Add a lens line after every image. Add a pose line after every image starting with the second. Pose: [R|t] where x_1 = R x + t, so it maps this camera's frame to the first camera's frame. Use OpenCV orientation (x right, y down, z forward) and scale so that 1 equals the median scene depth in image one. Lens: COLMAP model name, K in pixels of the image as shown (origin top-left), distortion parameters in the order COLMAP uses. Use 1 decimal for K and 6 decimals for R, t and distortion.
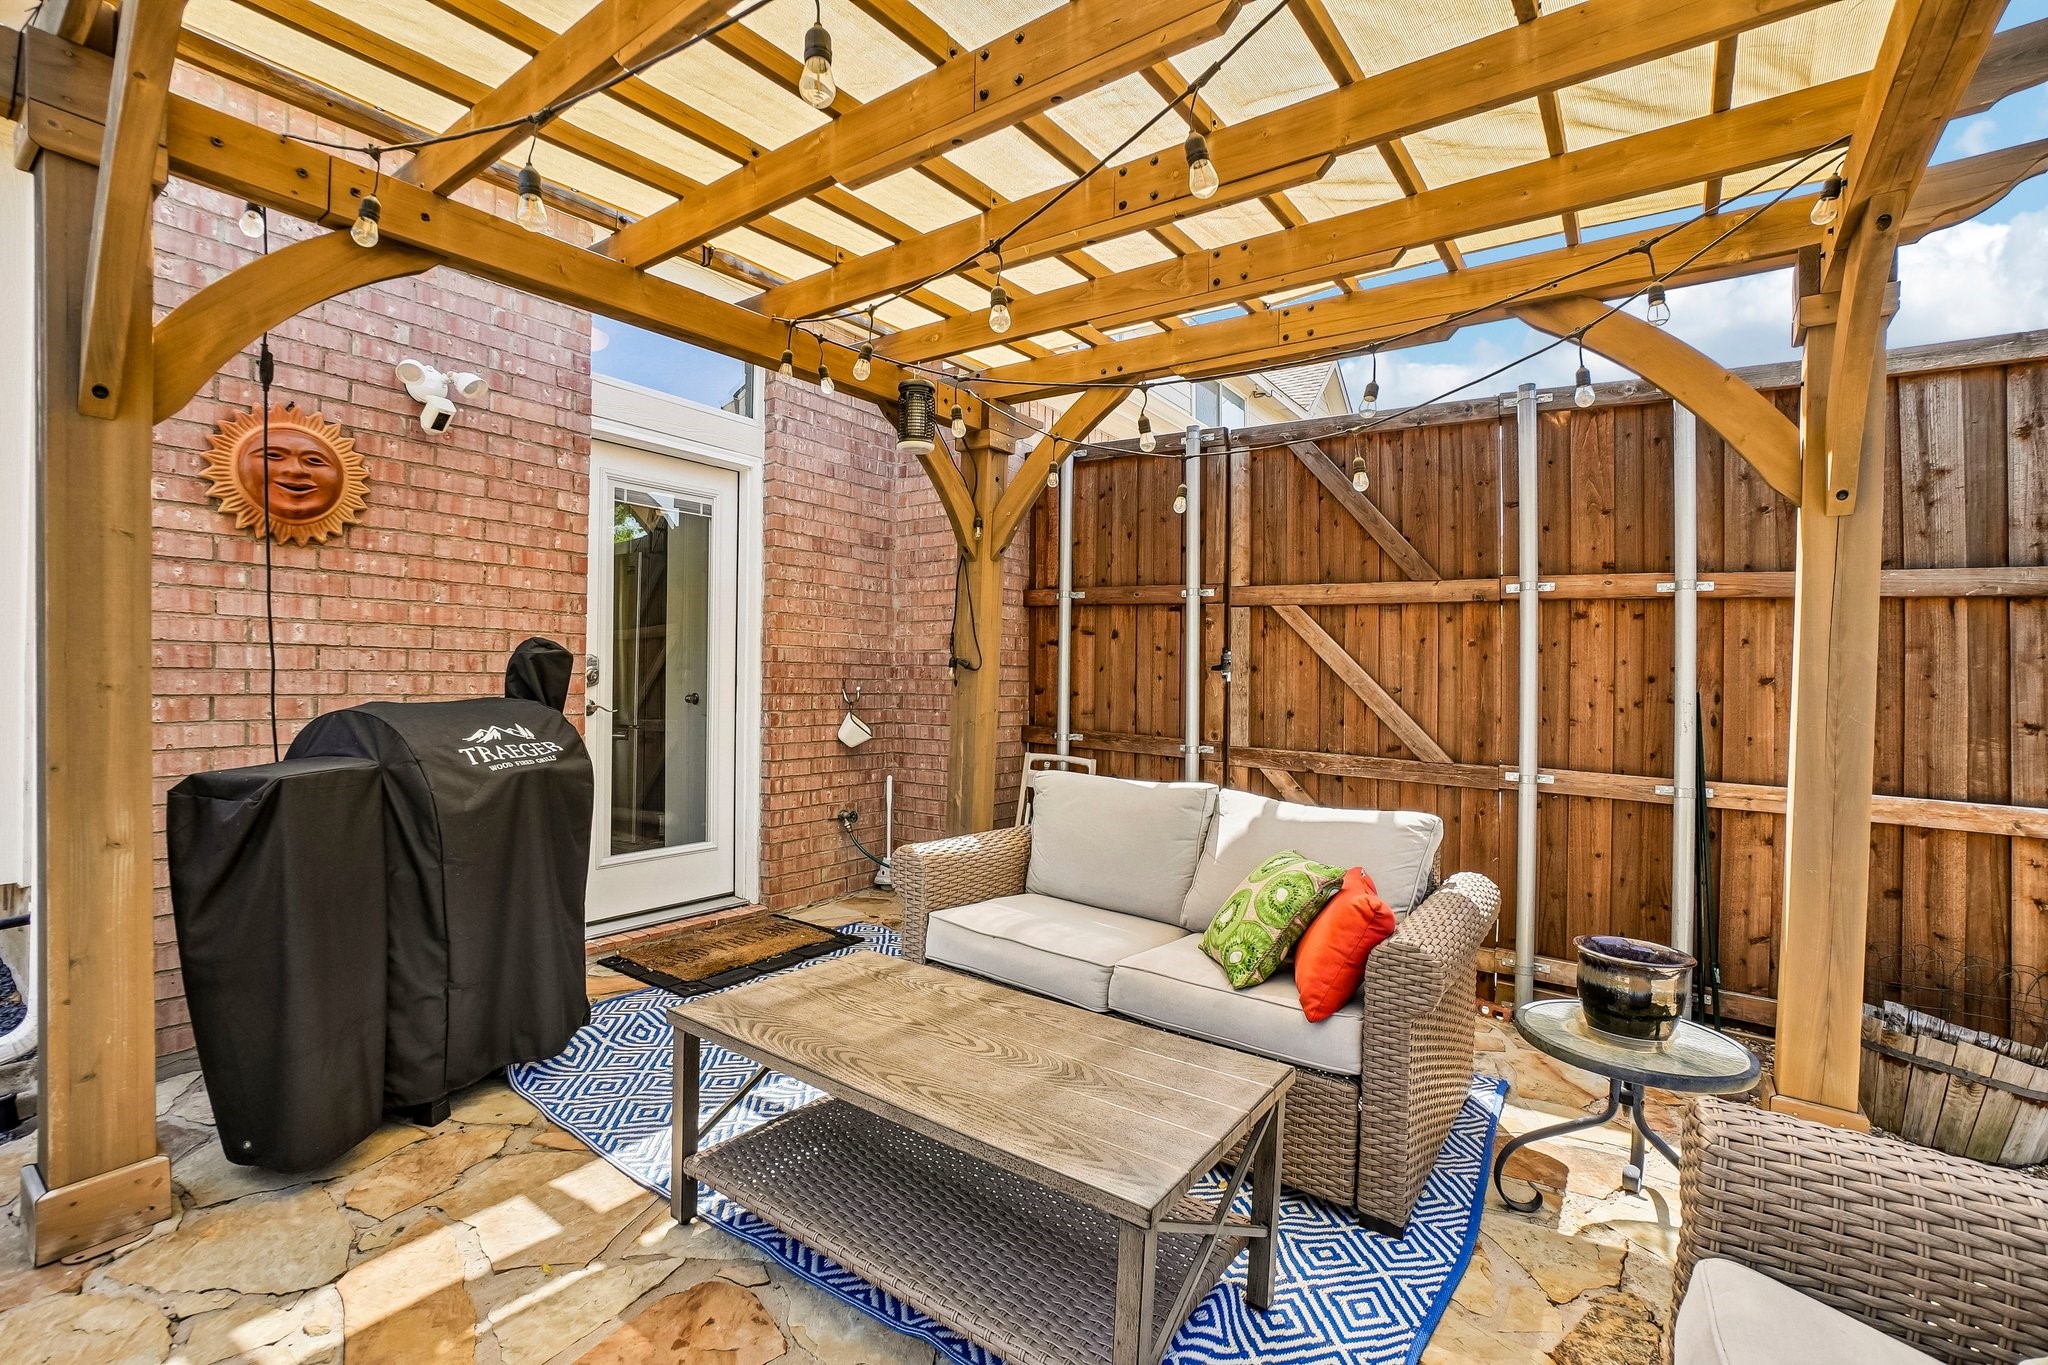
lens RADIAL K [[919.3, 0, 1011.5], [0, 919.3, 673.5], [0, 0, 1]] dist [-0.058077, 0.019545]
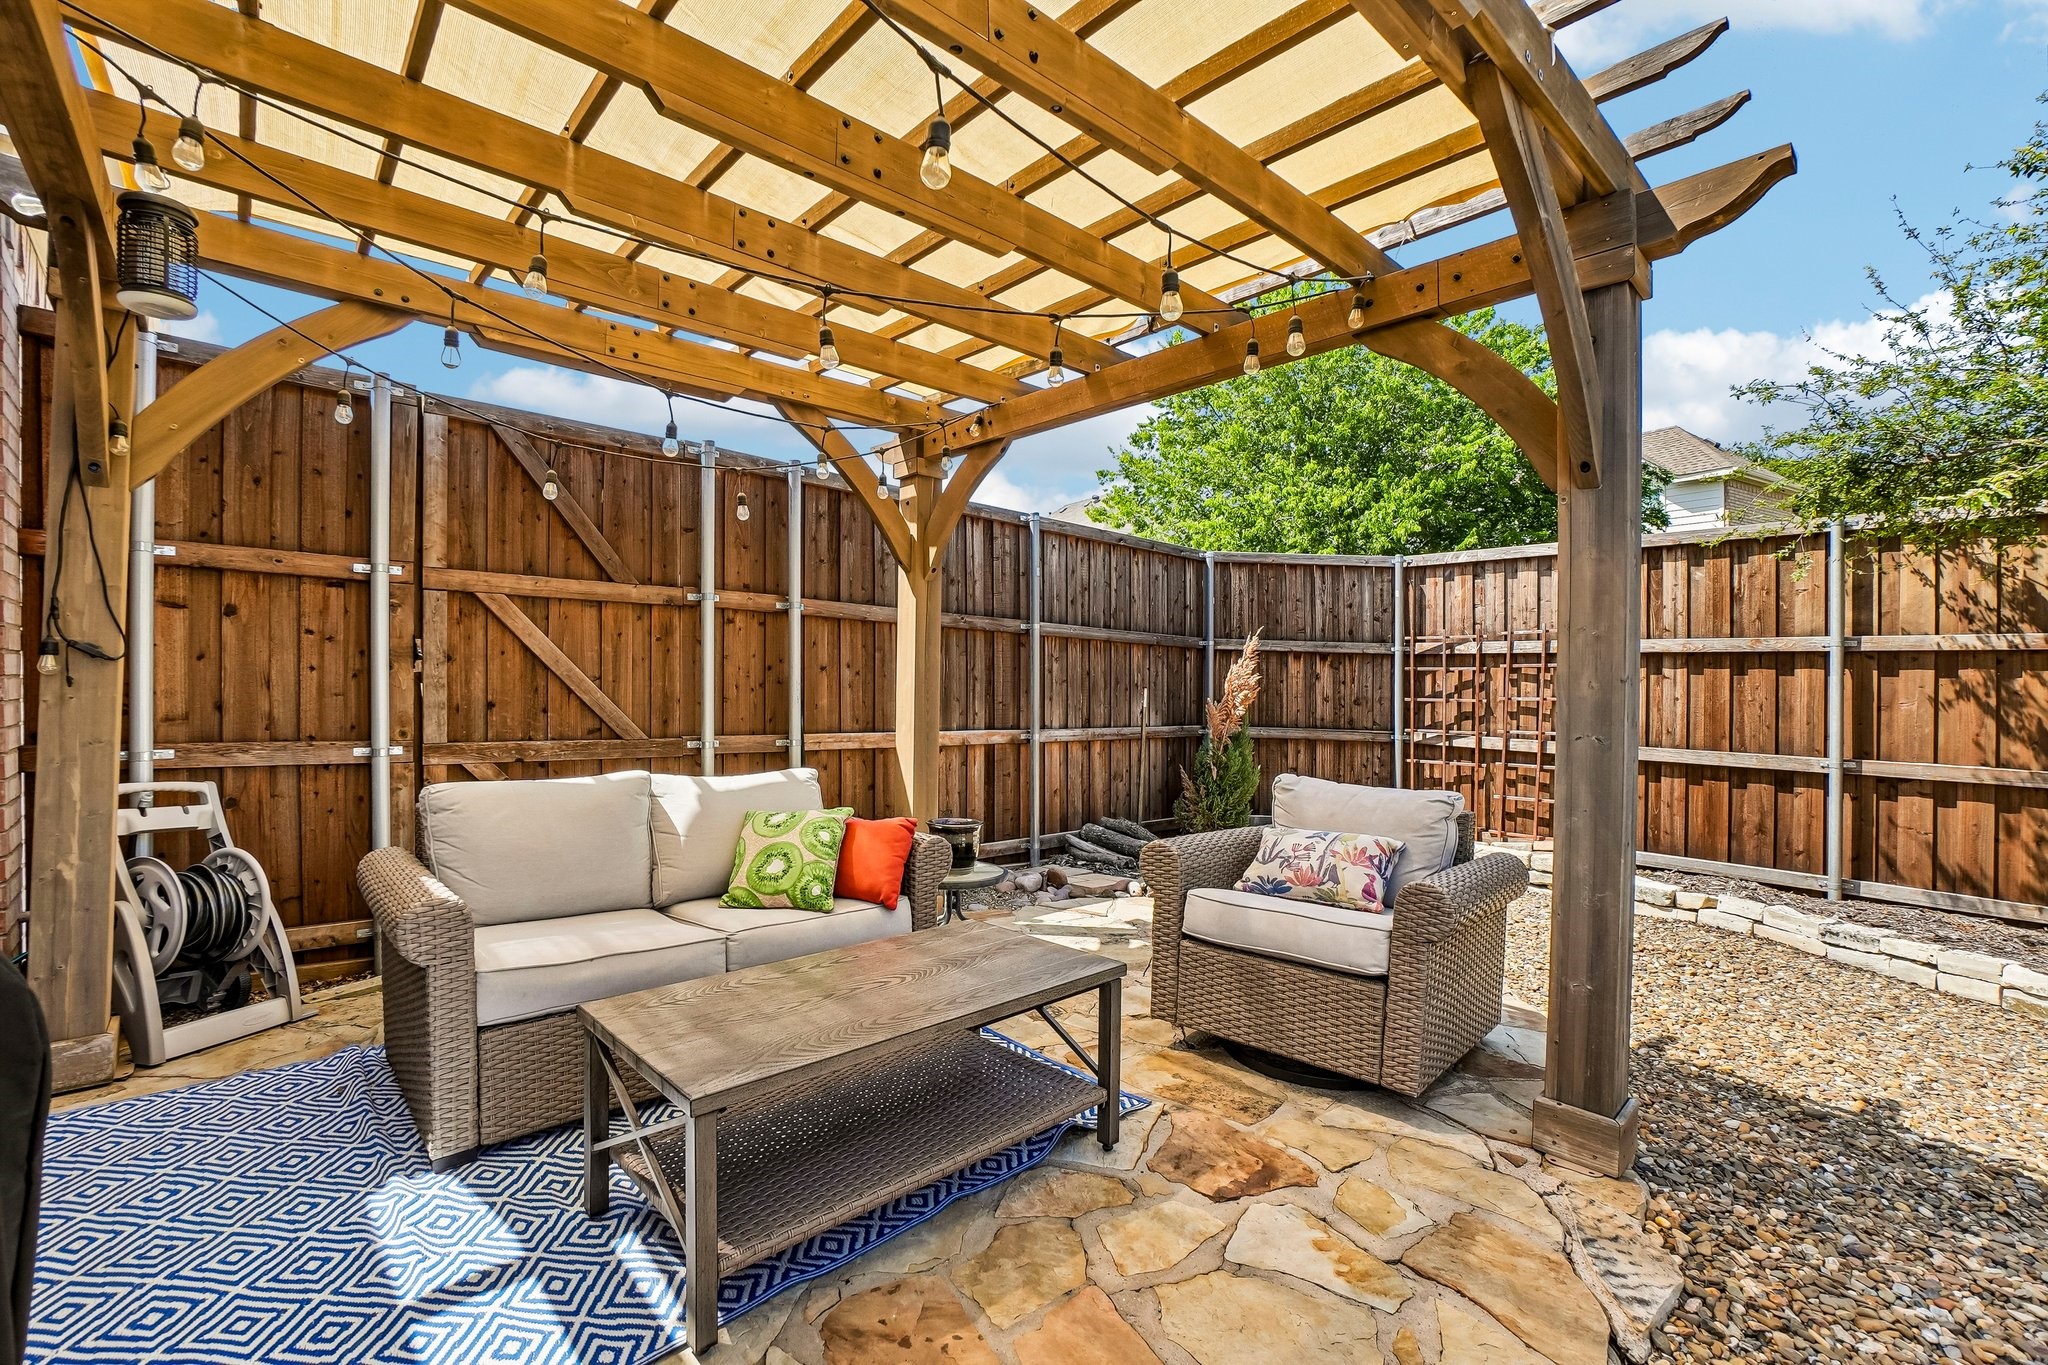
lens RADIAL K [[907.3, 0, 1013.3], [0, 907.3, 671.3], [0, 0, 1]] dist [-0.067075, 0.025292]
pose [[0.171924, -0.012922, 0.985026, -0.543365], [-0.007949, 0.999863, 0.014504, -0.009797], [-0.985078, -0.010324, 0.171797, 0.293756]]
